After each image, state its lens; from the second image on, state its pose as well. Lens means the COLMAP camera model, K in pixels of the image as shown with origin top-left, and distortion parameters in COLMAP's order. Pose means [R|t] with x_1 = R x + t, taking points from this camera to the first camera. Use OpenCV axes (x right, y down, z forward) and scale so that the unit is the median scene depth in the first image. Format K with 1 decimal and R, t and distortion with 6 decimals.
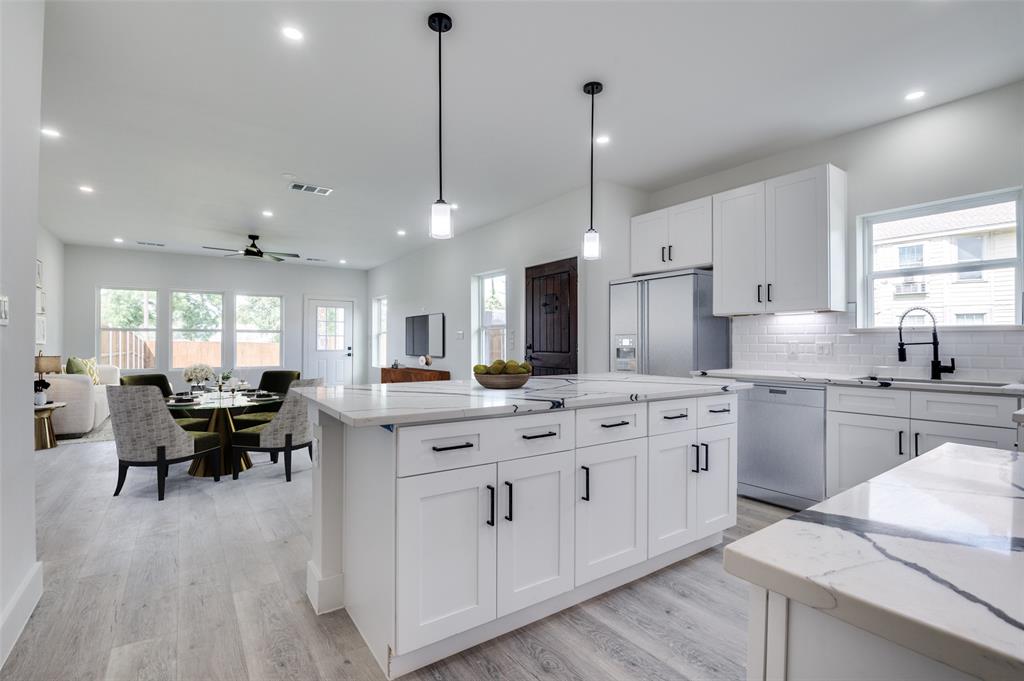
lens RADIAL K [[469.3, 0, 510.3], [0, 469.3, 341.0], [0, 0, 1]] dist [-0.005050, -0.013146]
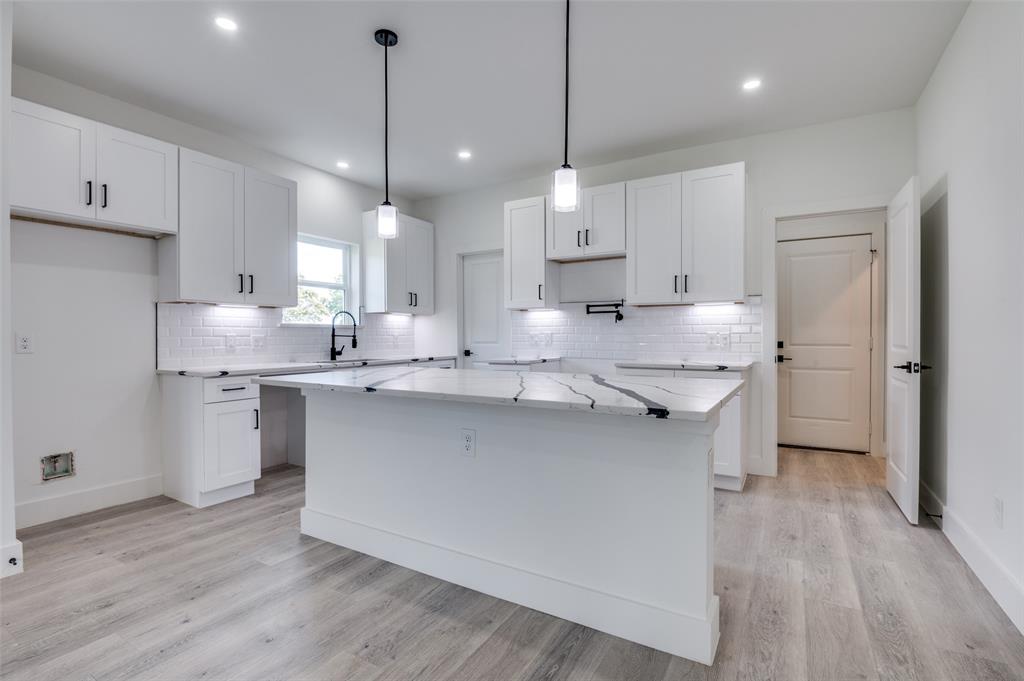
lens RADIAL K [[469.3, 0, 510.3], [0, 469.3, 341.0], [0, 0, 1]] dist [-0.005050, -0.013146]
pose [[-0.411241, -0.009069, 0.911481, -0.415380], [0.000945, 0.999946, 0.010375, 0.003934], [-0.911526, 0.005128, -0.411211, 0.679050]]
